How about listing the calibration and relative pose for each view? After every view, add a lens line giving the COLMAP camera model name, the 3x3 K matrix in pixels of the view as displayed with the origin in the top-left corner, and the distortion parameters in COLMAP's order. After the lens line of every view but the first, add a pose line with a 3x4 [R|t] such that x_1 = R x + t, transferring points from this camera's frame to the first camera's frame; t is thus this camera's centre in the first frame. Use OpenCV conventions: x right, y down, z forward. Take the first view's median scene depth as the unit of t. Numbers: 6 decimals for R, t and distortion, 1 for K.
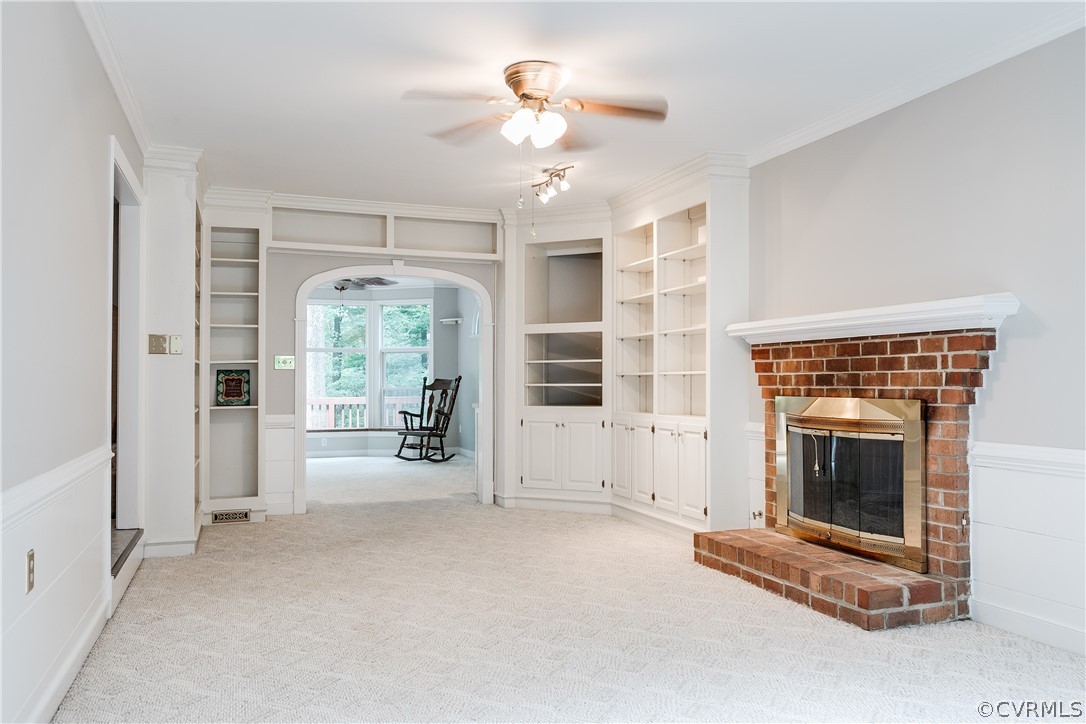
lens RADIAL K [[835.1, 0, 543.0], [0, 835.1, 362.0], [0, 0, 1]] dist [0.000673, 0.000624]
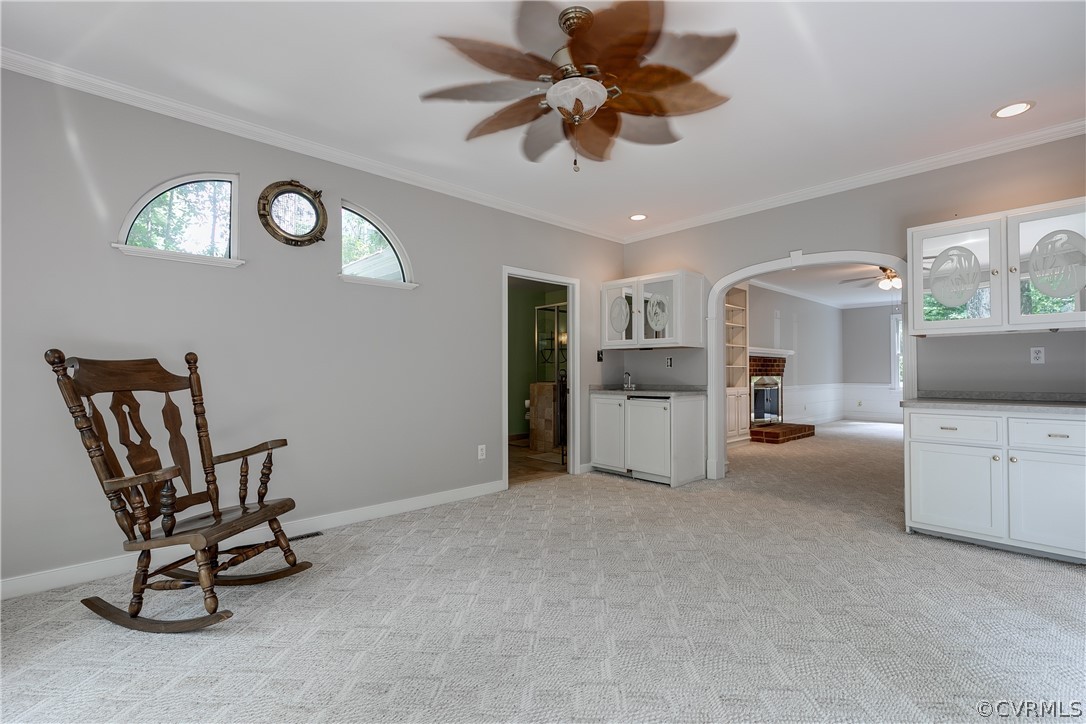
lens RADIAL K [[489.2, 0, 543.0], [0, 489.2, 362.0], [0, 0, 1]] dist [0.002004, 0.000311]
pose [[-0.391827, 0.023613, 0.919736, -0.982891], [-0.017988, 0.999283, -0.033318, 0.066257], [-0.919863, -0.029599, -0.391121, 2.484619]]
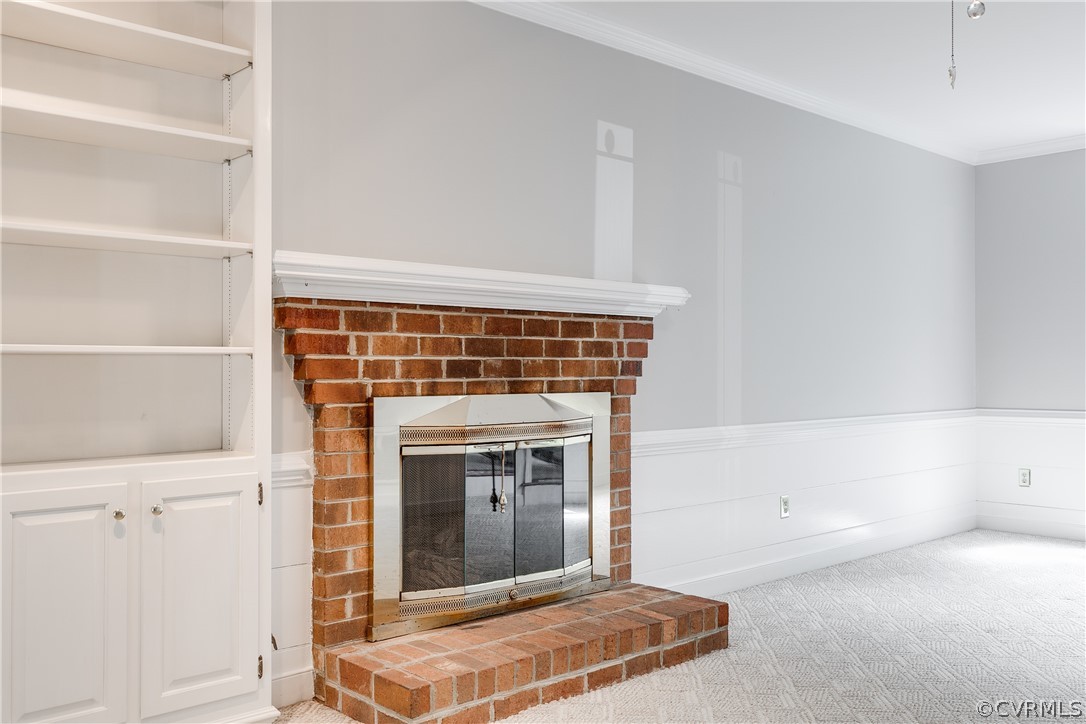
lens RADIAL K [[951.5, 0, 543.0], [0, 951.5, 362.0], [0, 0, 1]] dist [0.000142, -0.000798]
pose [[-0.377366, 0.013459, 0.925967, -0.397534], [-0.017211, 0.999620, -0.021544, 0.032852], [-0.925904, -0.024067, -0.376991, 1.285758]]
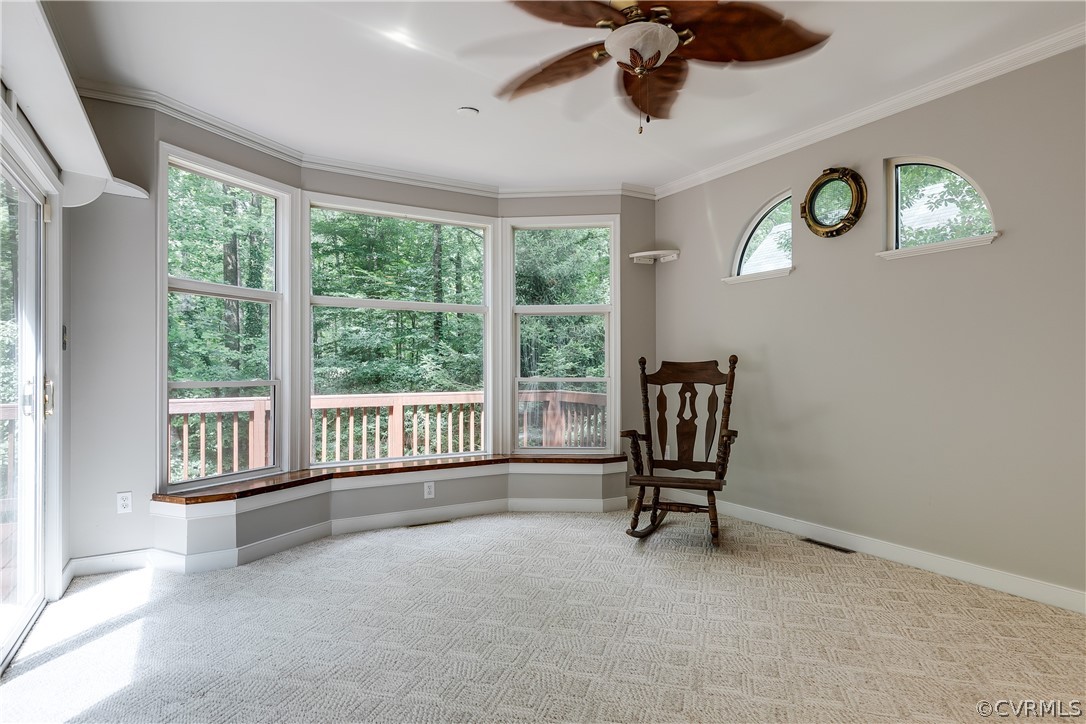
lens RADIAL K [[601.8, 0, 543.0], [0, 601.8, 362.0], [0, 0, 1]] dist [-0.000709, -0.000281]
pose [[0.982049, 0.007685, 0.188472, -0.729857], [-0.011893, 0.999704, 0.021207, 0.036953], [-0.188253, -0.023068, 0.981850, 1.787362]]
